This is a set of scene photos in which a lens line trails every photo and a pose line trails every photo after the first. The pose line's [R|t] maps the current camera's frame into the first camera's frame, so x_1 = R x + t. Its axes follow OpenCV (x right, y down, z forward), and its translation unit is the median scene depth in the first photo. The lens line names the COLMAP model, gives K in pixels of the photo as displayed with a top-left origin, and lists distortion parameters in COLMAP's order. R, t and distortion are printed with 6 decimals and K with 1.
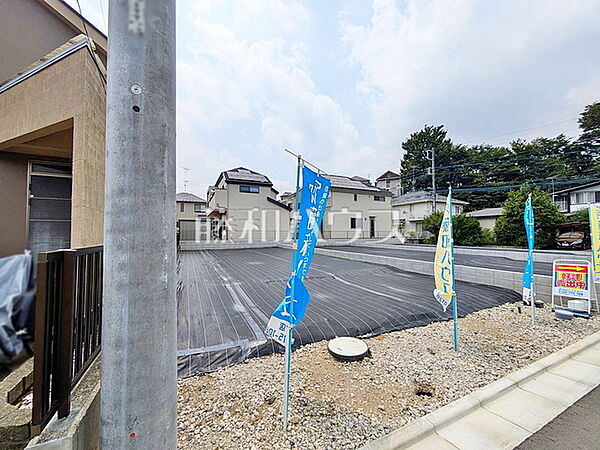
lens RADIAL K [[236.9, 0, 300.0], [0, 236.9, 225.0], [0, 0, 1]] dist [-0.002361, 0.000176]
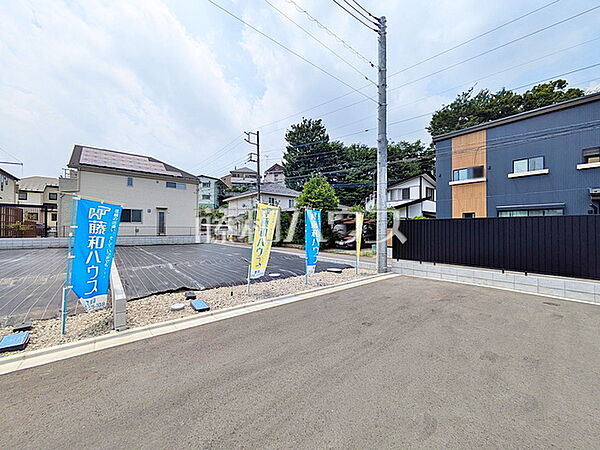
lens RADIAL K [[235.1, 0, 300.0], [0, 235.1, 225.0], [0, 0, 1]] dist [0.001167, 0.000248]
pose [[0.967112, 0.009276, 0.254183, 0.478611], [-0.014259, 0.999740, 0.017769, 0.000253], [-0.253952, -0.020809, 0.966993, 0.119181]]
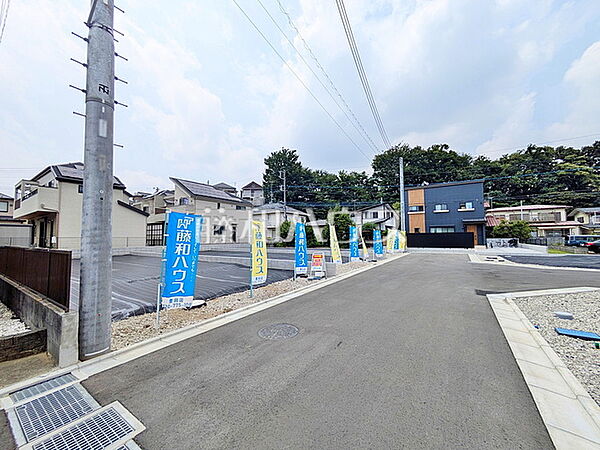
lens RADIAL K [[236.9, 0, 300.0], [0, 236.9, 225.0], [0, 0, 1]] dist [-0.002361, 0.000176]
pose [[0.855797, 0.020961, 0.516887, -0.005001], [-0.009540, 0.999648, -0.024742, -0.005260], [-0.517224, 0.016243, 0.855696, -0.098886]]
